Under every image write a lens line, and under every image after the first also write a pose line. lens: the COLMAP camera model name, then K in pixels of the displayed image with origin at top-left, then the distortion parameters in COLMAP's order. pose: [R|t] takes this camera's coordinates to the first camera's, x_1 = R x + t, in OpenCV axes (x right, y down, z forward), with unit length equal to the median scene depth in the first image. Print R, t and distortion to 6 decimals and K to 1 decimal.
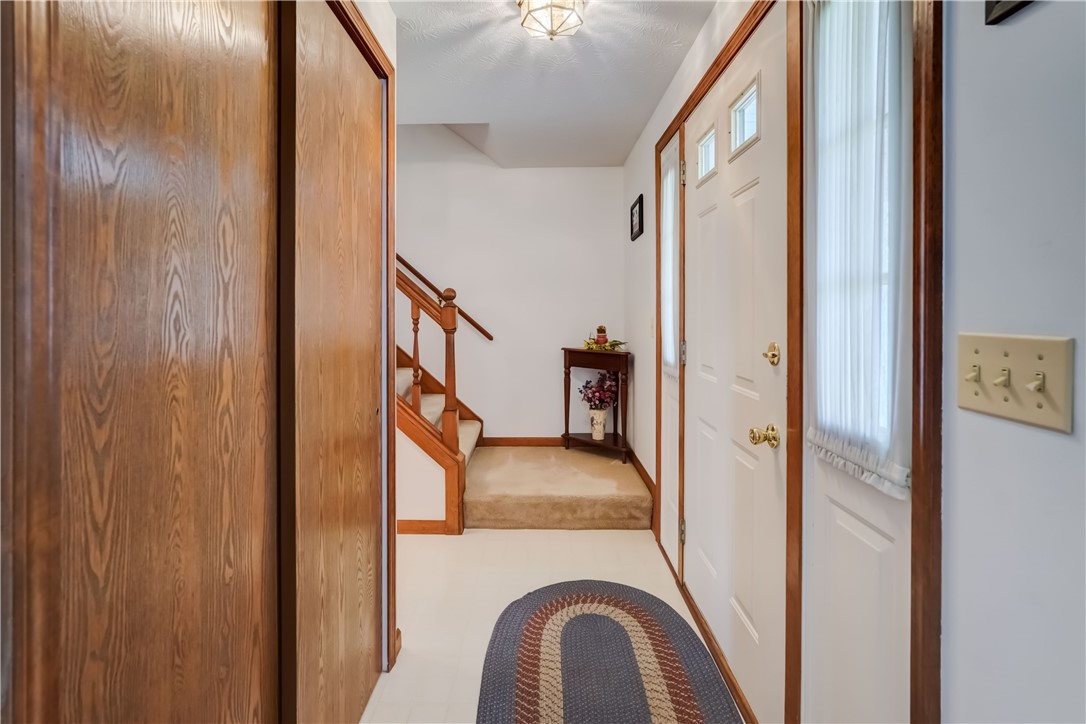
lens RADIAL K [[519.6, 0, 545.2], [0, 519.6, 315.9], [0, 0, 1]] dist [-0.010652, 0.006106]
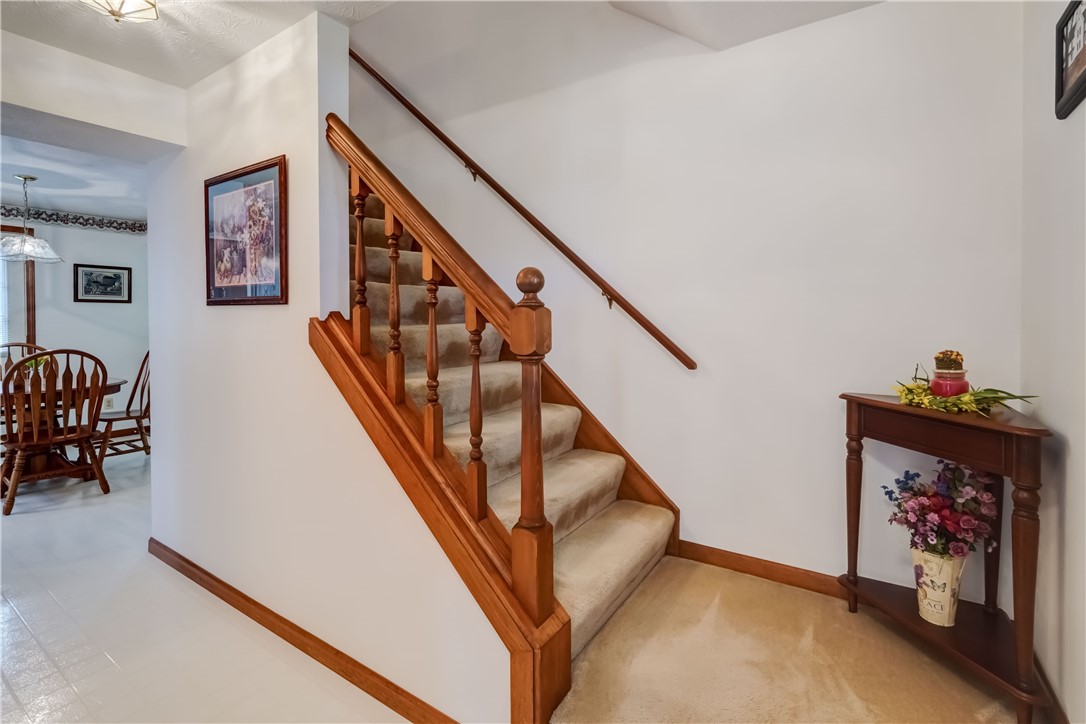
lens RADIAL K [[519.6, 0, 522.6], [0, 519.6, 321.6], [0, 0, 1]] dist [-0.010652, 0.006106]
pose [[0.826111, 0.006165, -0.563474, 0.059477], [-0.004887, 0.999981, 0.003775, -0.004479], [0.563487, -0.000365, 0.826125, 0.463480]]
